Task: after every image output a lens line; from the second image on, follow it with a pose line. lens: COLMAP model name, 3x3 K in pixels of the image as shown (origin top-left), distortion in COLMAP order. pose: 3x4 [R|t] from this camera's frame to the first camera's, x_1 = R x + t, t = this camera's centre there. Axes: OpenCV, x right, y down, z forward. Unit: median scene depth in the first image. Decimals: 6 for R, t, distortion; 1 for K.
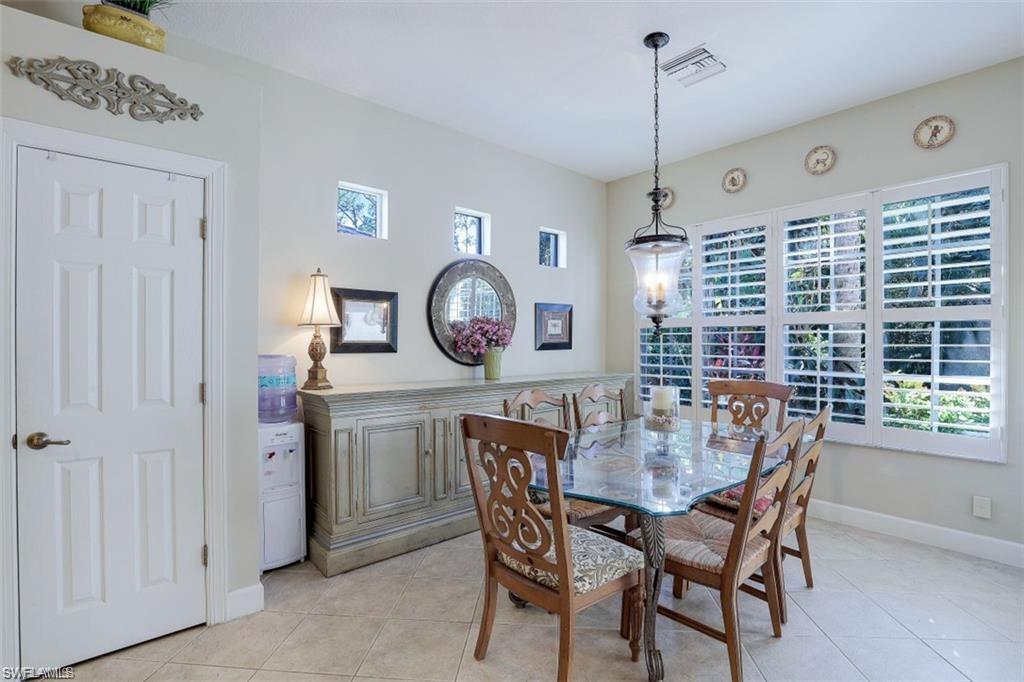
lens RADIAL K [[476.9, 0, 511.8], [0, 476.9, 339.0], [0, 0, 1]] dist [-0.009238, -0.000056]
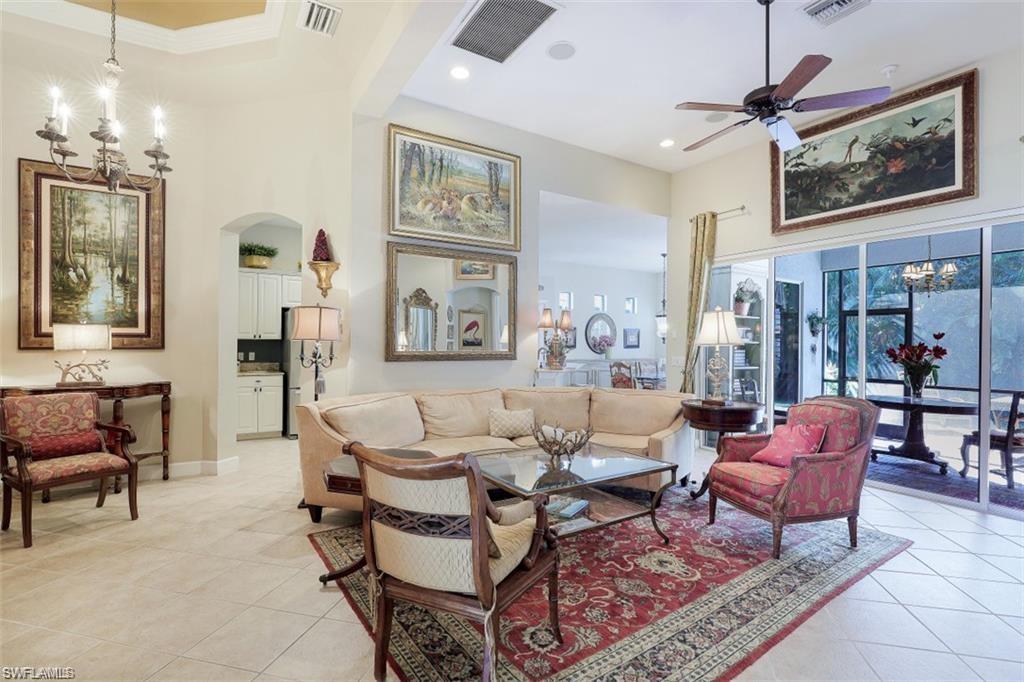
lens RADIAL K [[476.9, 0, 513.5], [0, 476.9, 340.0], [0, 0, 1]] dist [-0.009238, -0.000056]
pose [[0.988332, 0.009095, -0.152044, -0.175276], [-0.008905, 0.999958, 0.001930, -0.024425], [0.152055, -0.000553, 0.988372, -1.905458]]
